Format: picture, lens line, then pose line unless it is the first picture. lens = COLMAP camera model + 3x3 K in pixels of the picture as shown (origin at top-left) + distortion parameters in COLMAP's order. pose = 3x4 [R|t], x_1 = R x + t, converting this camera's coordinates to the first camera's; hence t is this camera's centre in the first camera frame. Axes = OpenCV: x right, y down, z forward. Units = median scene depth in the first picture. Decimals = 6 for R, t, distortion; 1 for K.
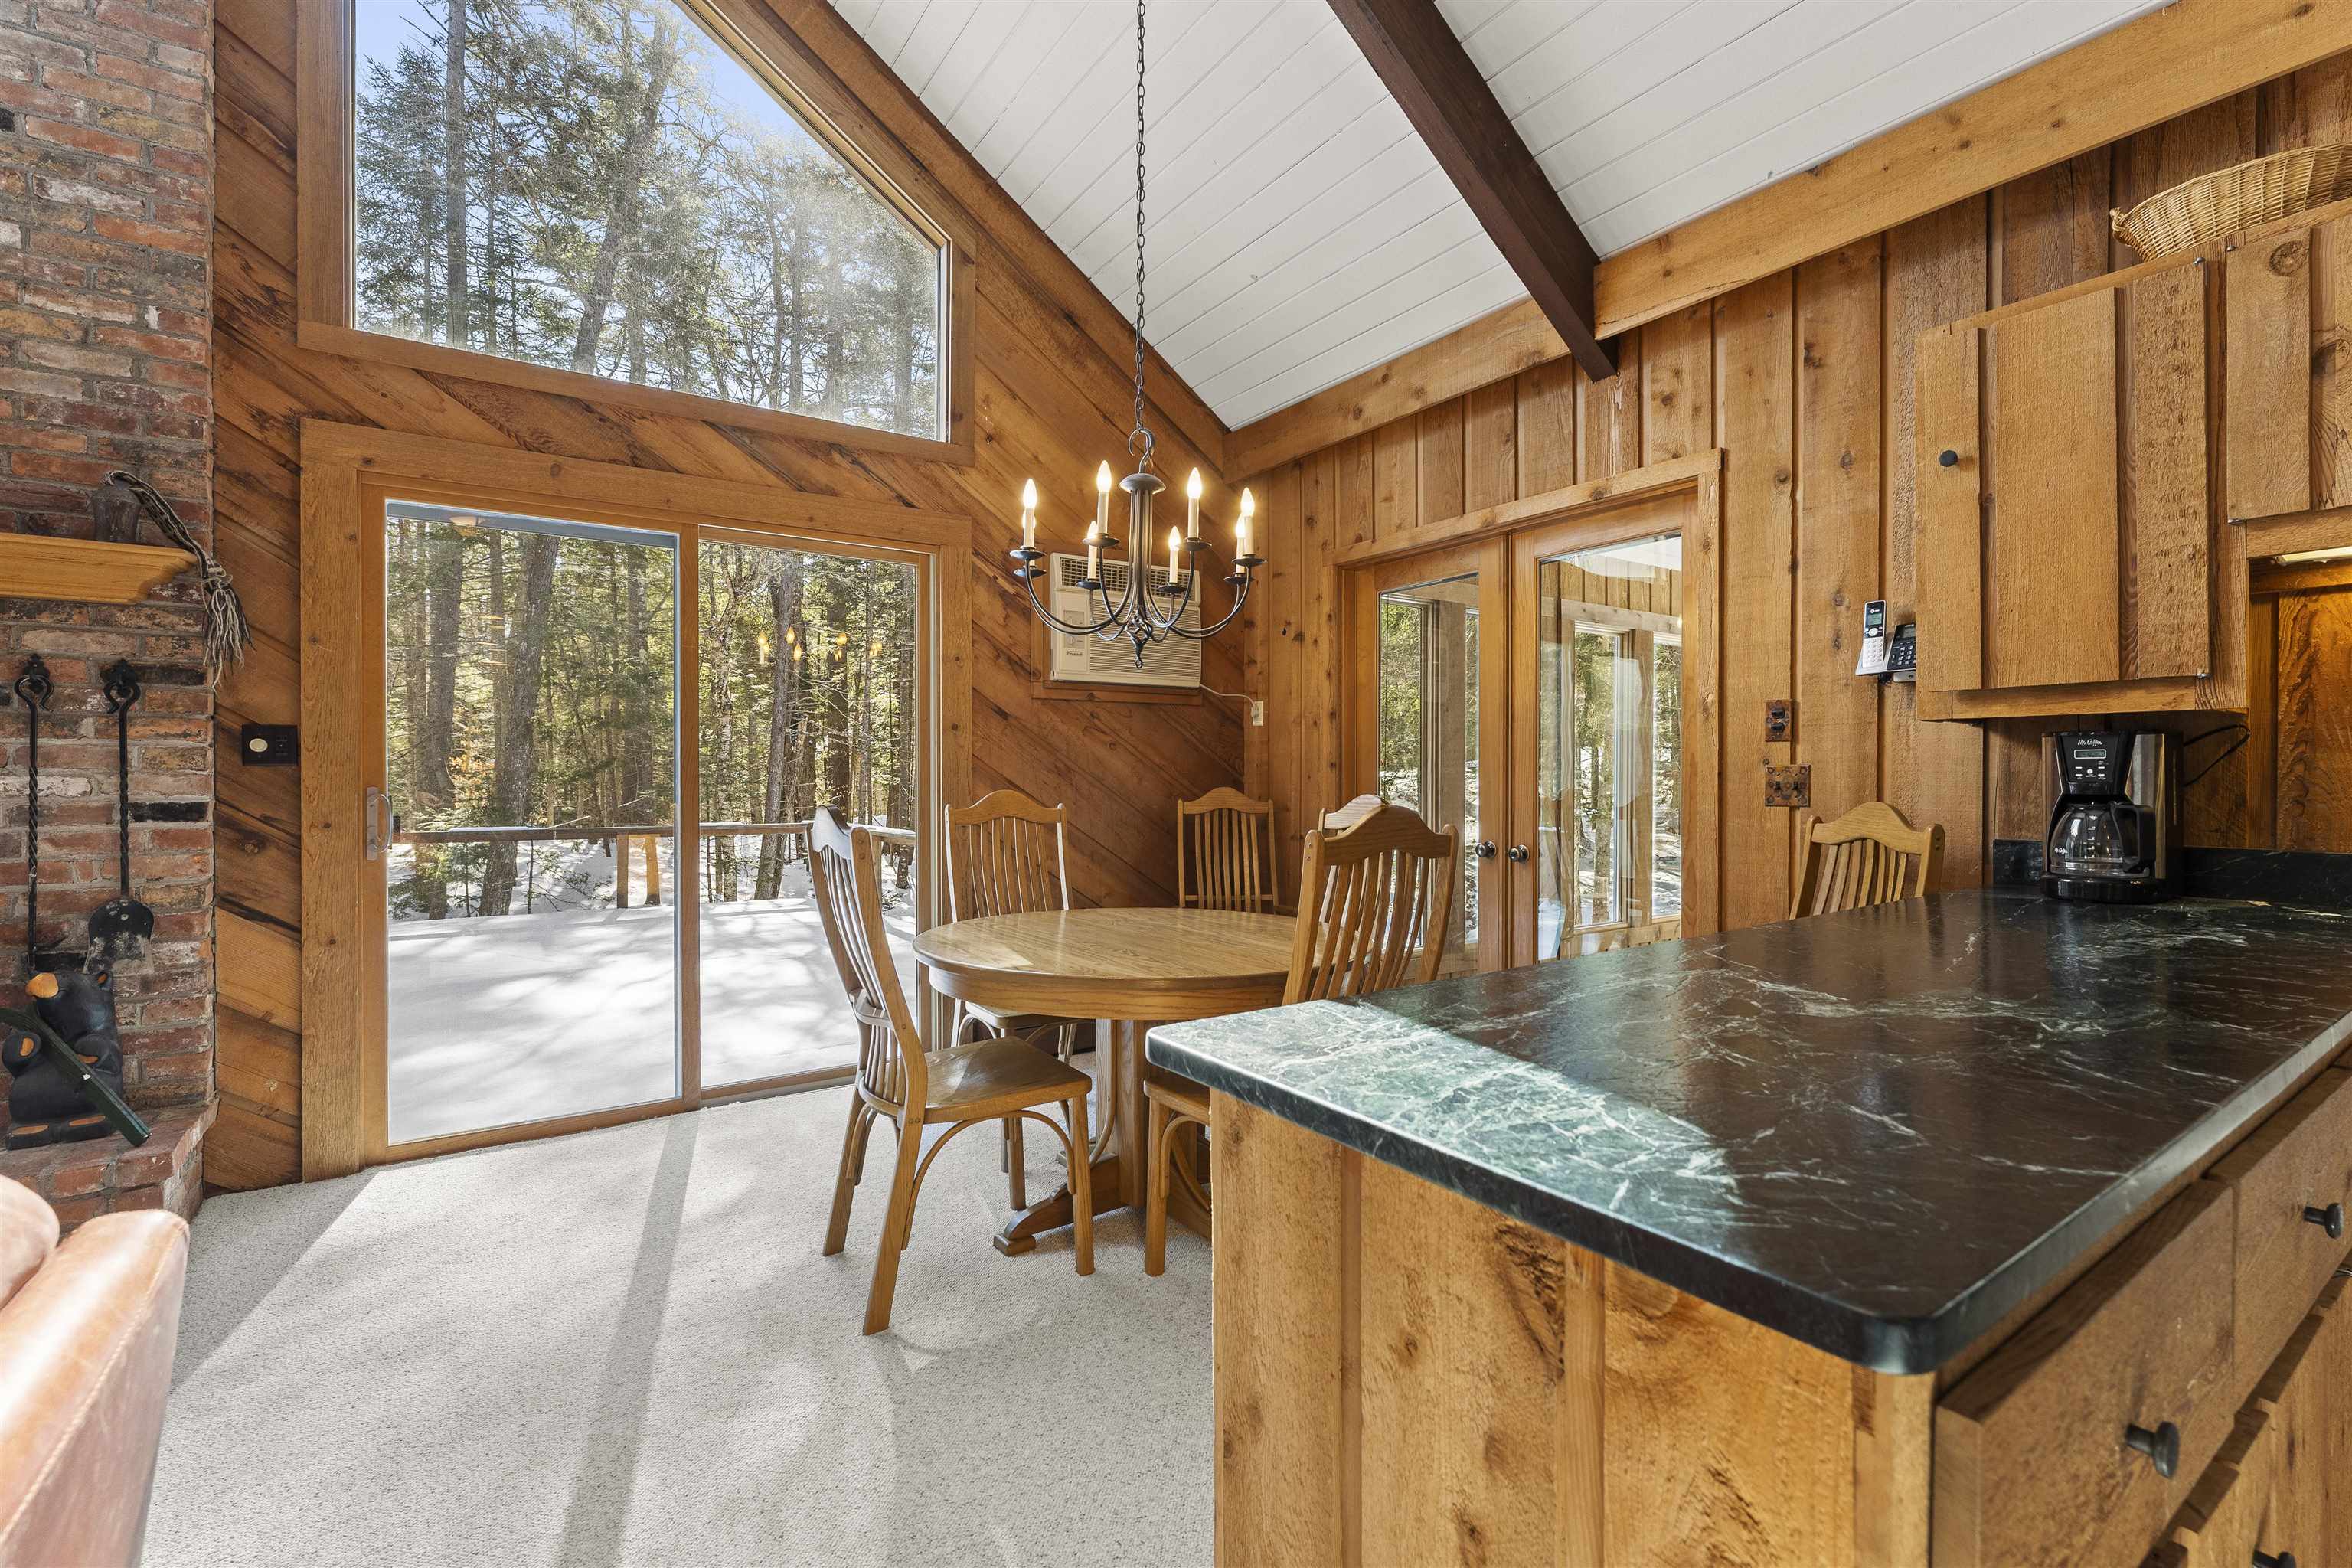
lens RADIAL K [[1025.6, 0, 1175.5], [0, 1025.6, 777.7], [0, 0, 1]] dist [-0.006116, 0.001550]
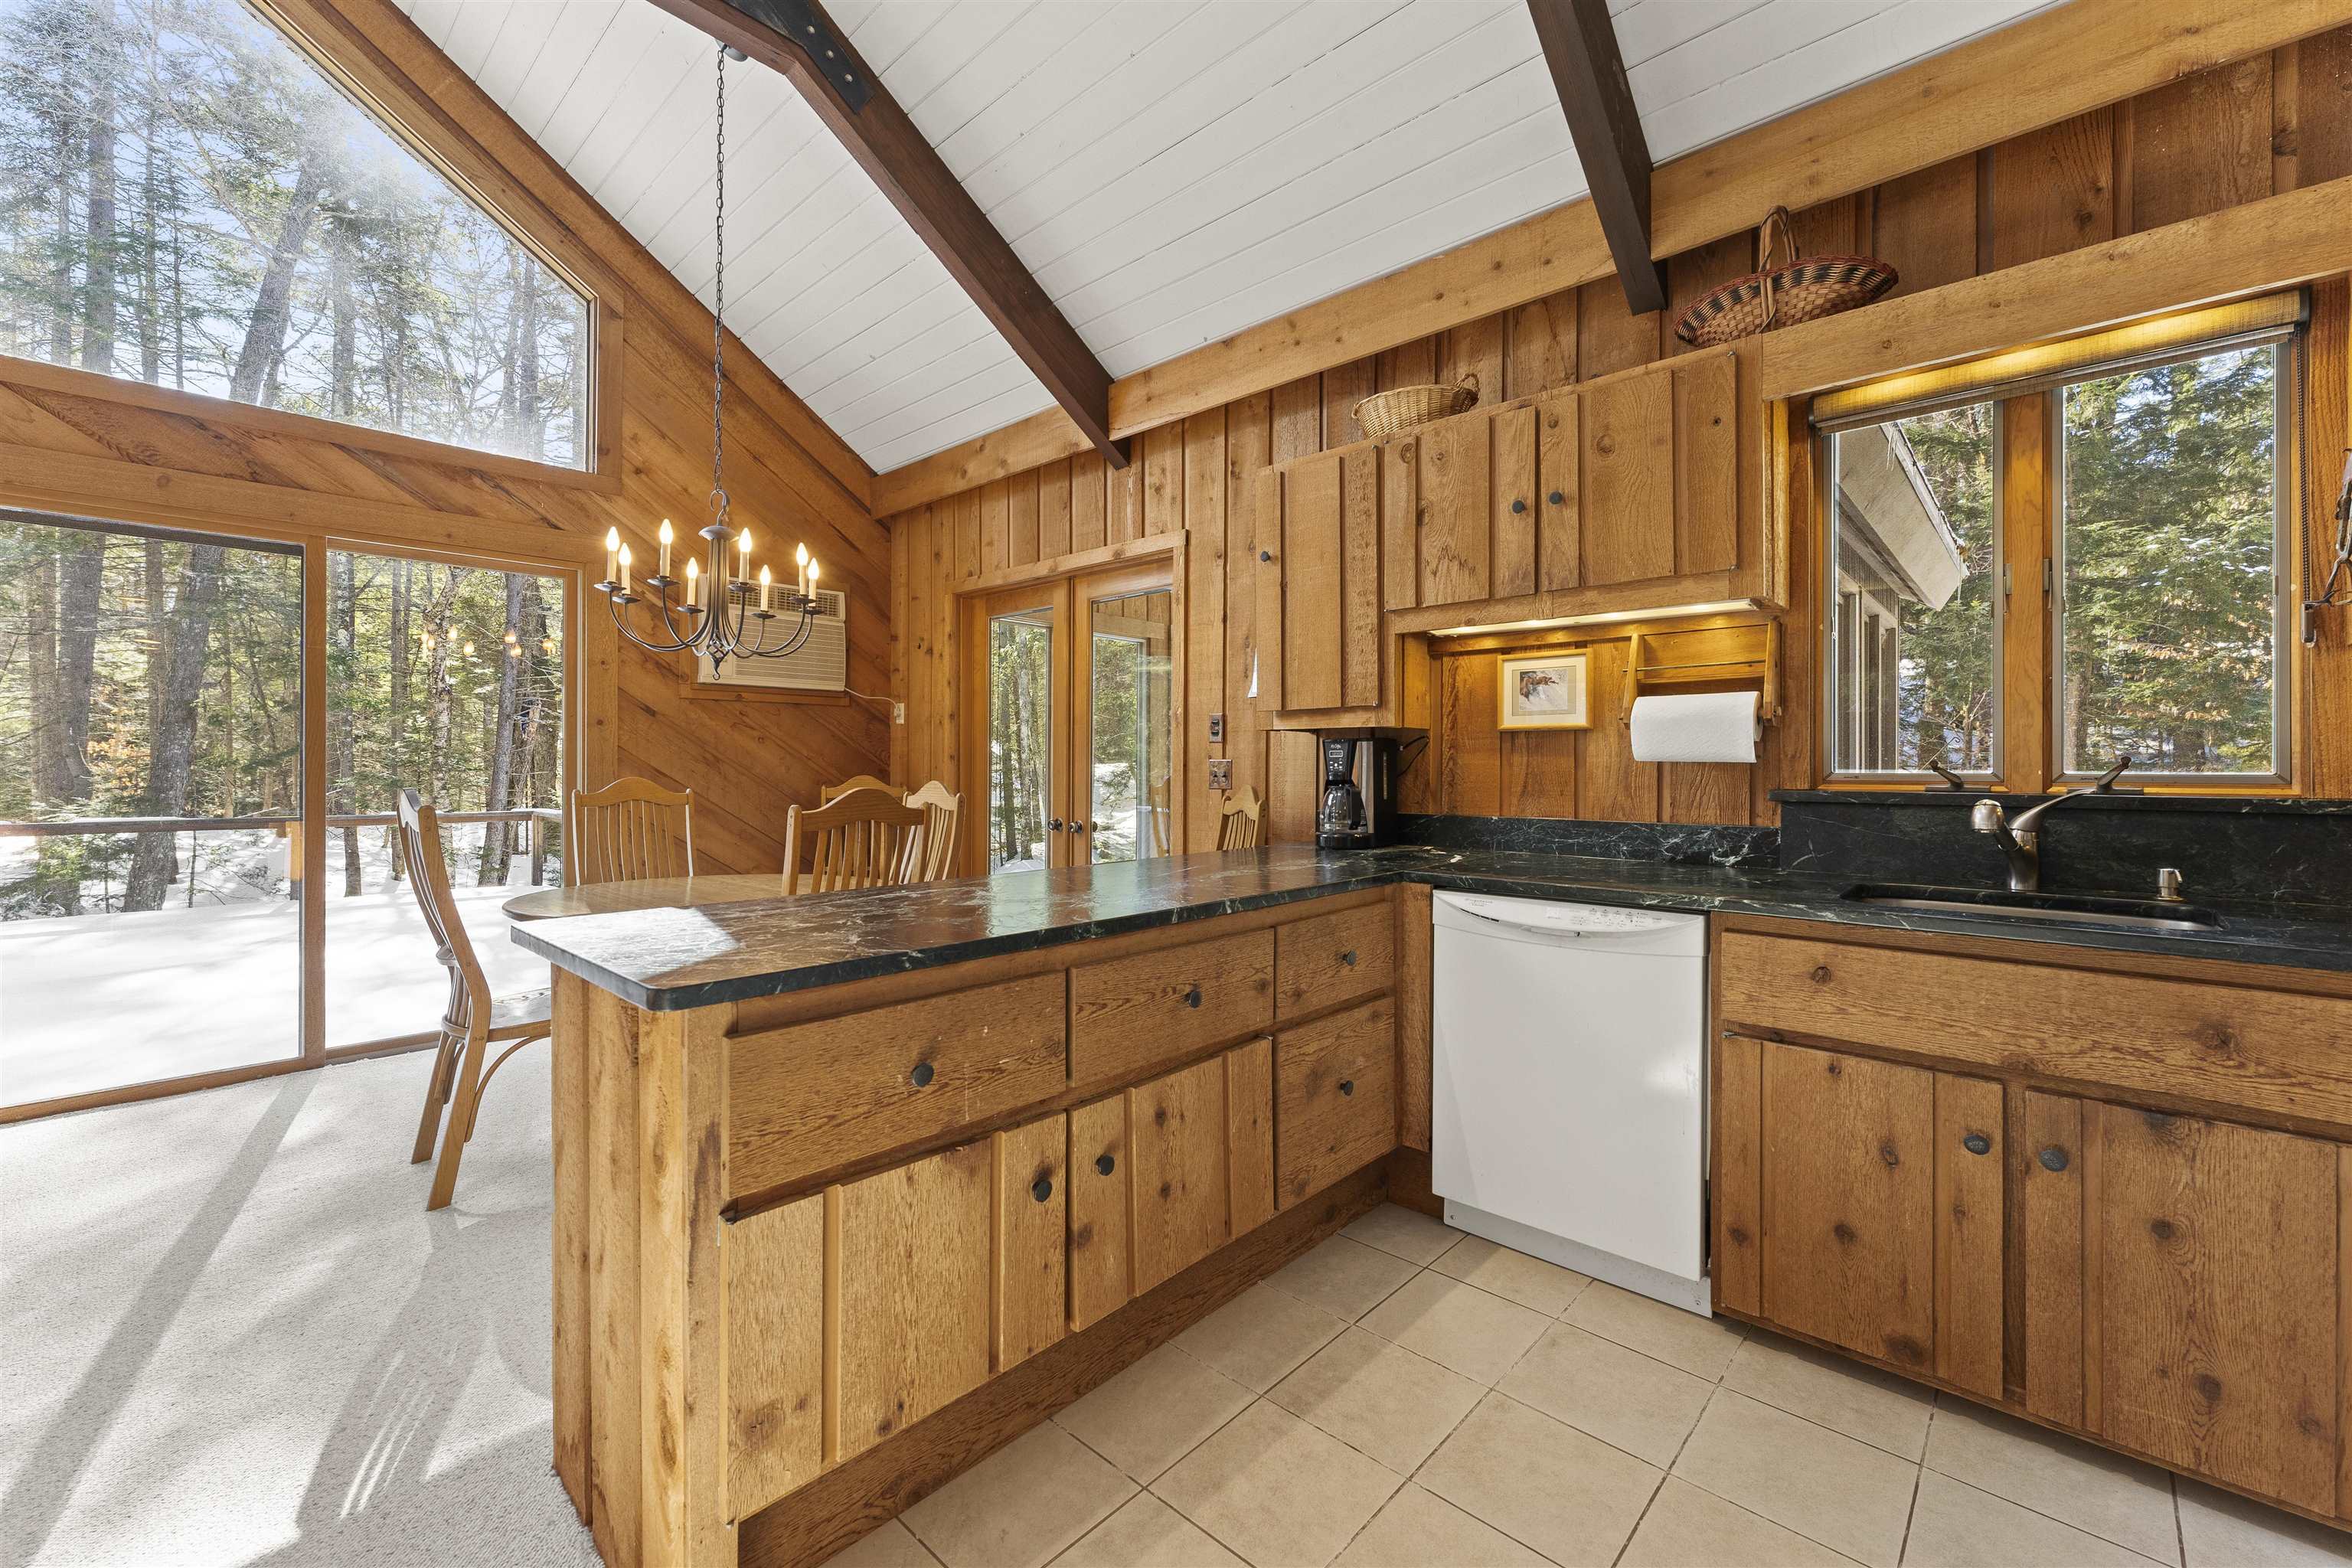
lens RADIAL K [[959.1, 0, 1185.2], [0, 959.1, 762.9], [0, 0, 1]] dist [-0.000617, -0.000150]
pose [[0.973689, 0.003660, 0.227851, 0.228833], [-0.002650, 0.999985, -0.004736, -0.001123], [-0.227865, 0.004008, 0.973685, -0.245372]]
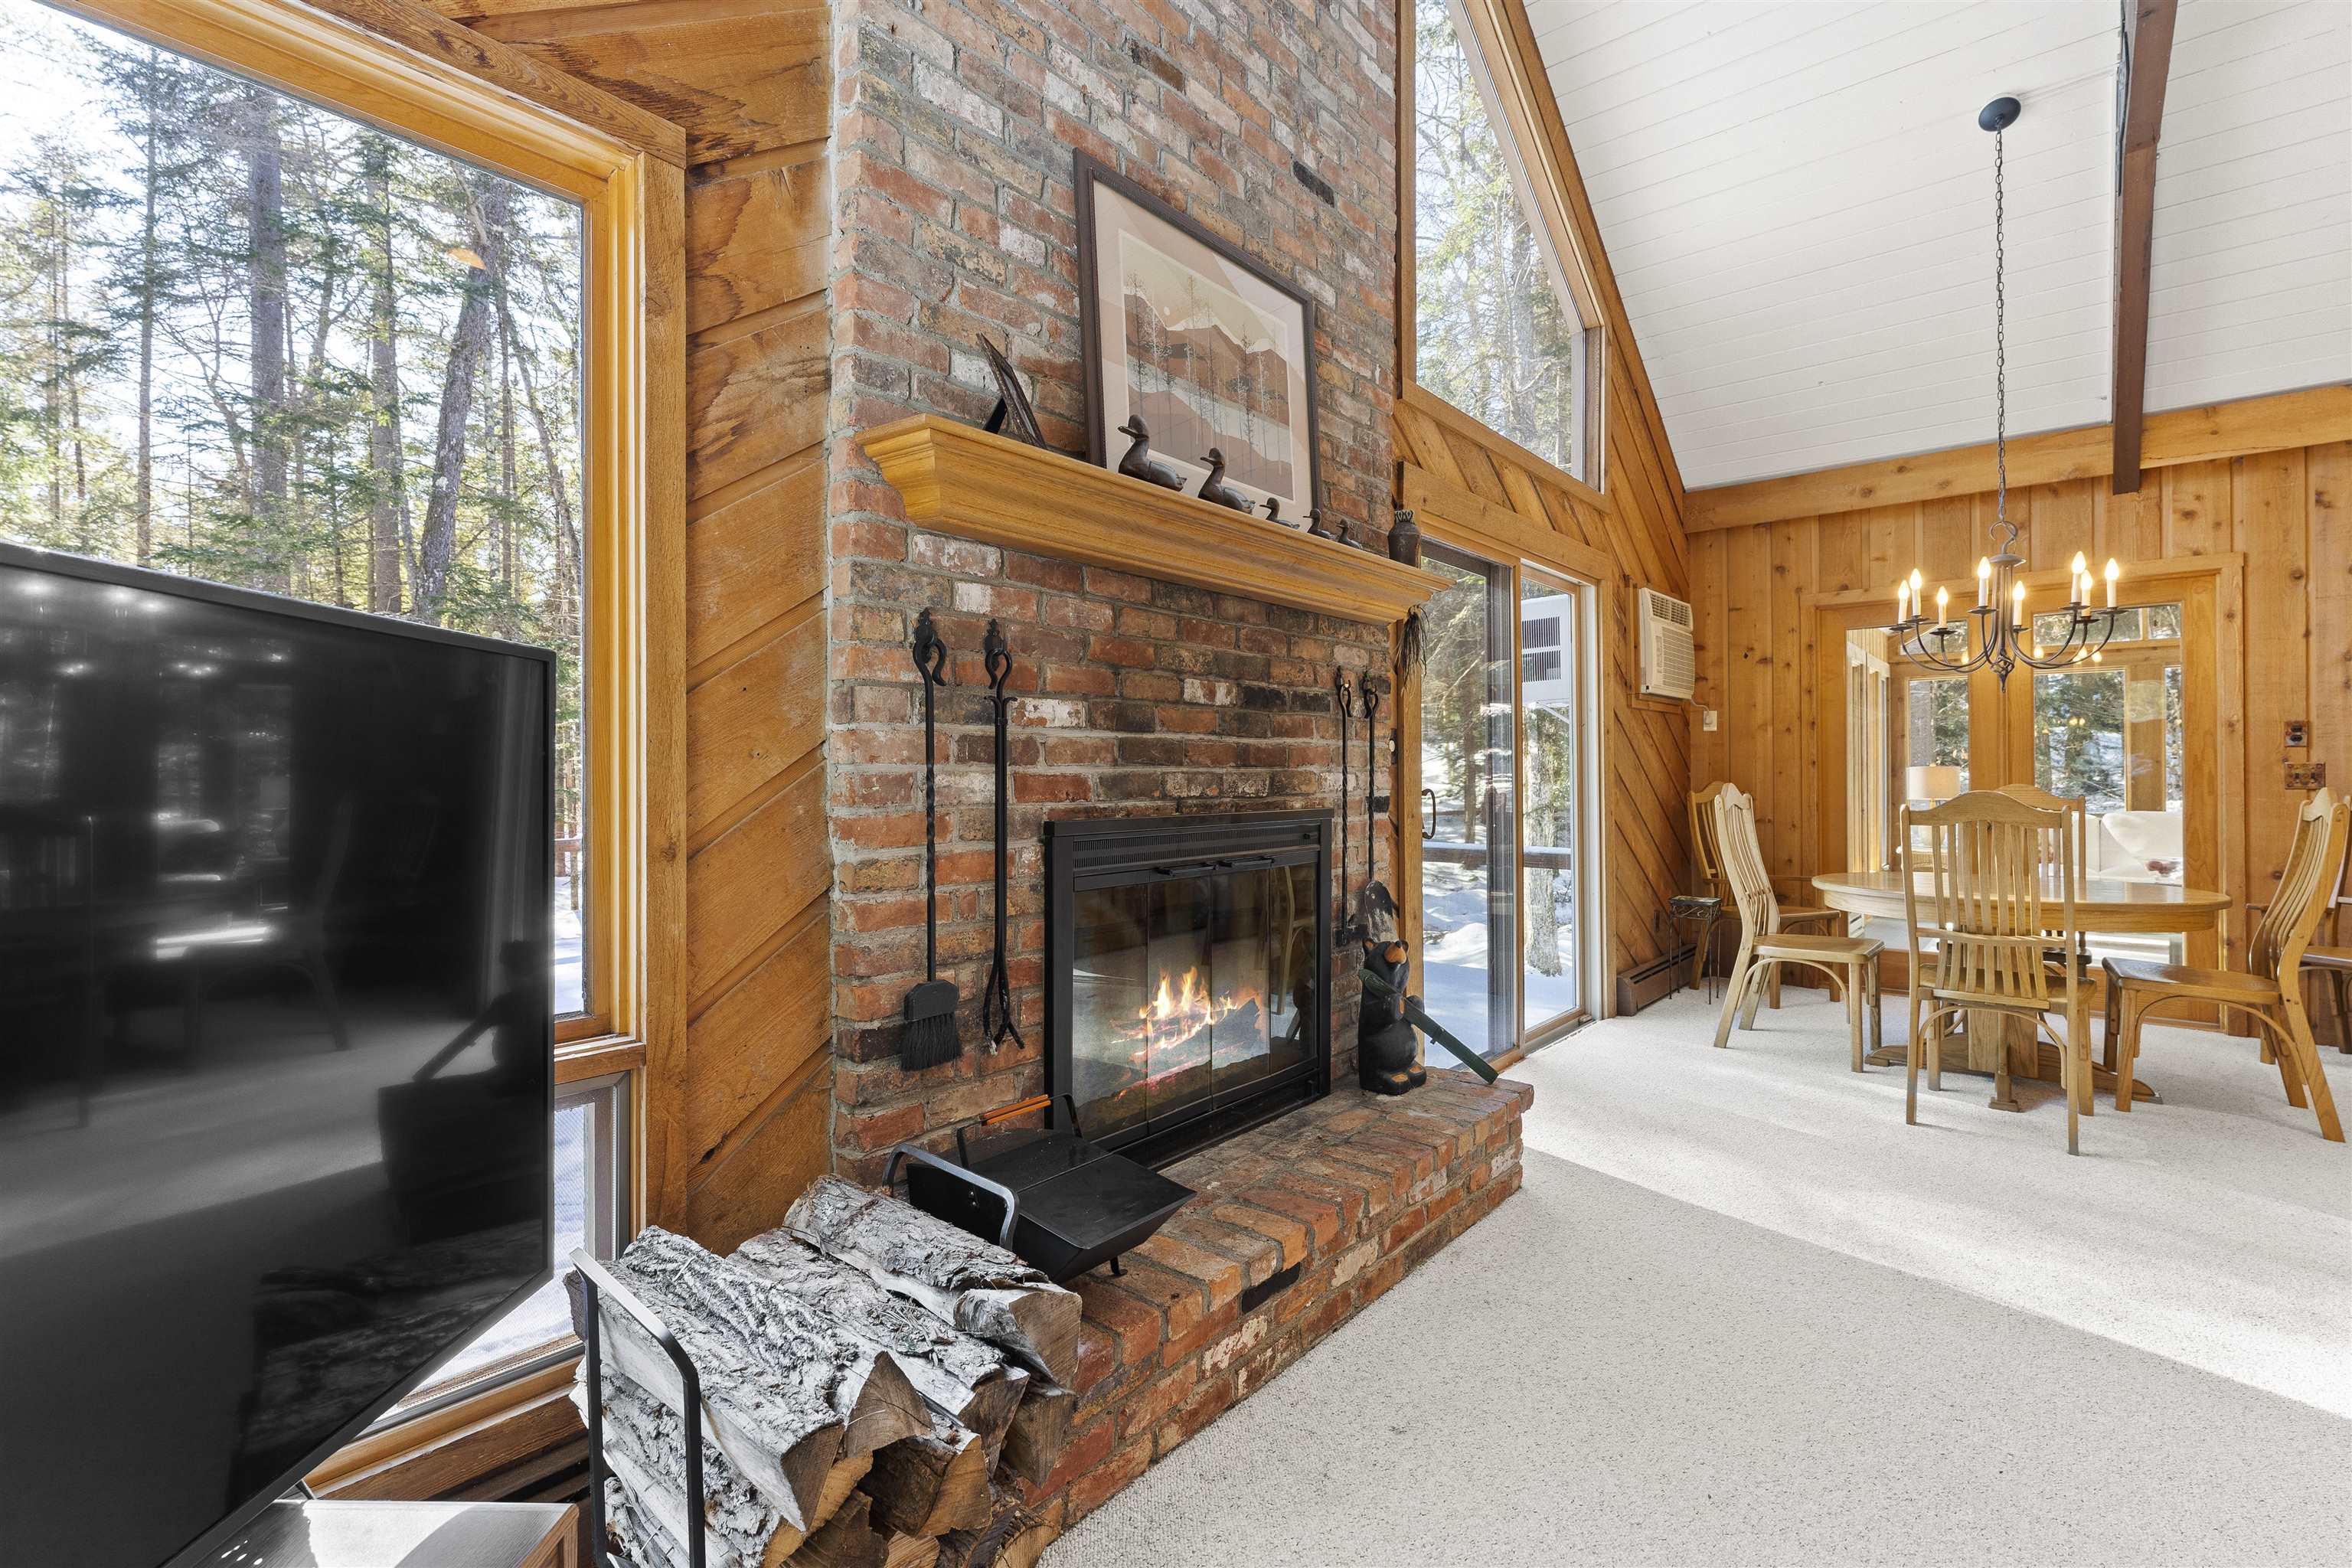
lens RADIAL K [[1025.6, 0, 1175.5], [0, 1025.6, 772.9], [0, 0, 1]] dist [-0.006116, 0.001550]
pose [[0.966942, -0.003379, 0.254974, -1.315142], [0.003779, 0.999992, -0.001080, -0.001148], [-0.254969, 0.002008, 0.966947, -0.049534]]
